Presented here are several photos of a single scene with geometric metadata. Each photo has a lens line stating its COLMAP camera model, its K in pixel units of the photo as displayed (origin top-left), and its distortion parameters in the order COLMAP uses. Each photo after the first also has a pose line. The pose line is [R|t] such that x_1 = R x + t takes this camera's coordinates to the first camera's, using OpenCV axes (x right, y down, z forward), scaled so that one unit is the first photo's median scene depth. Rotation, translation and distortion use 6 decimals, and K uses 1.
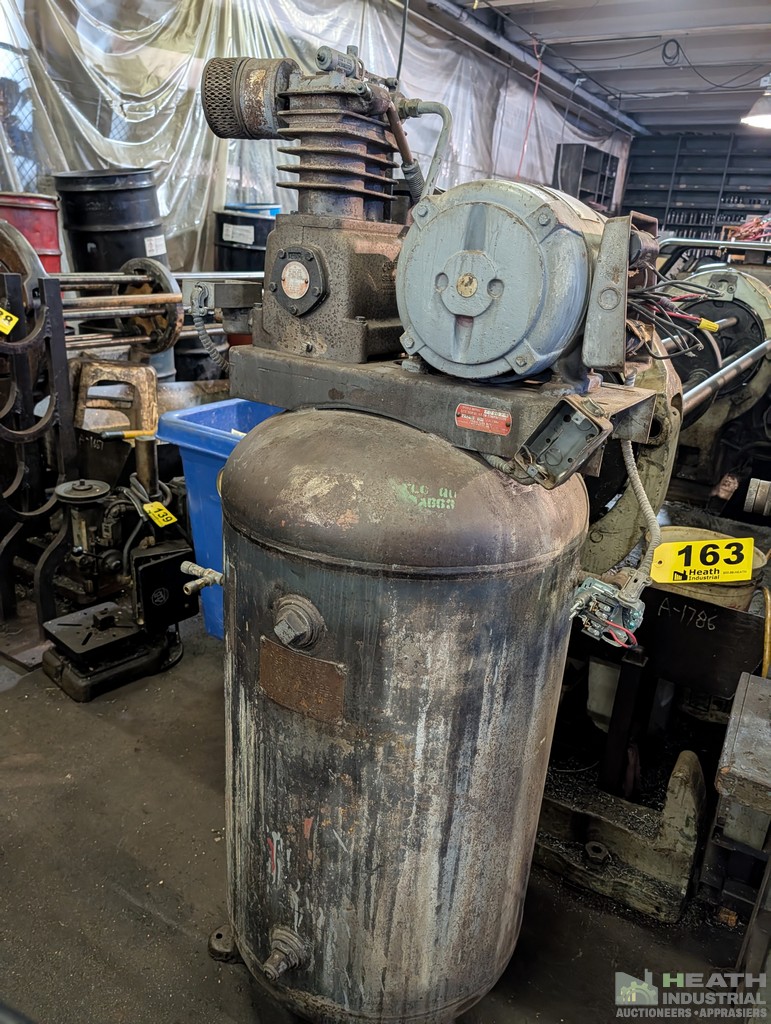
lens RADIAL K [[750.8, 0, 392.9], [0, 750.8, 500.3], [0, 0, 1]] dist [0.000934, -0.007374]
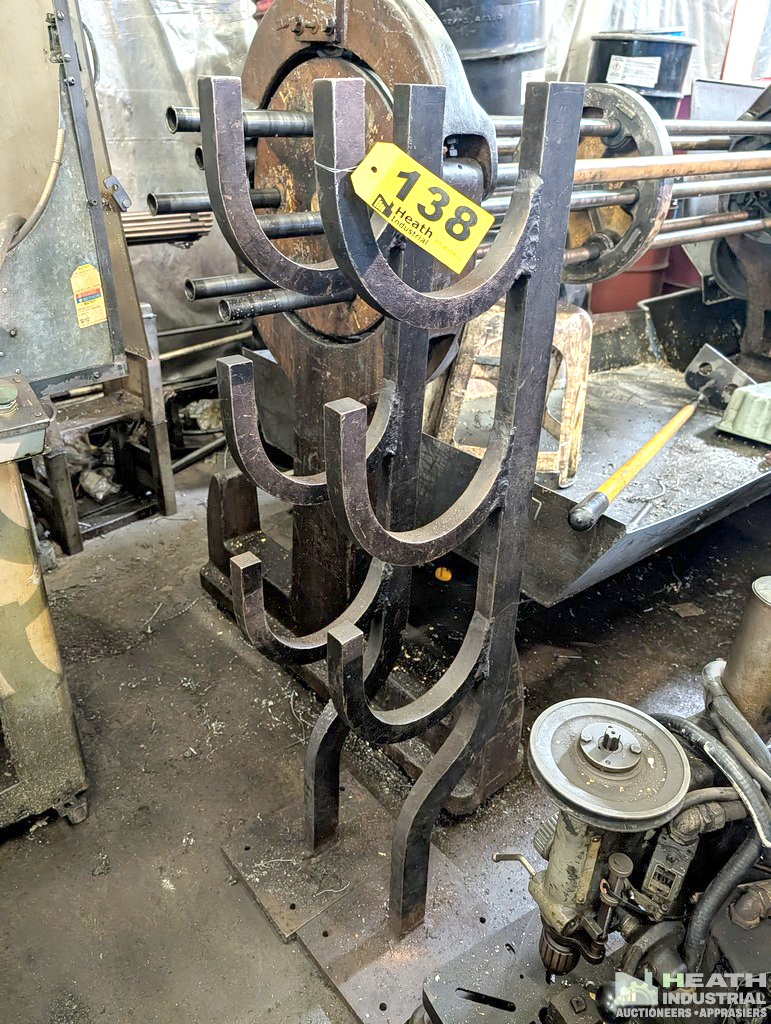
lens RADIAL K [[804.2, 0, 385.5], [0, 804.2, 512.0], [0, 0, 1]] dist [-0.003900, -0.004745]
pose [[0.949334, 0.105586, -0.296000, -0.271911], [-0.068343, 0.988692, 0.133484, -0.105665], [0.306747, -0.106492, 0.945815, 0.426648]]
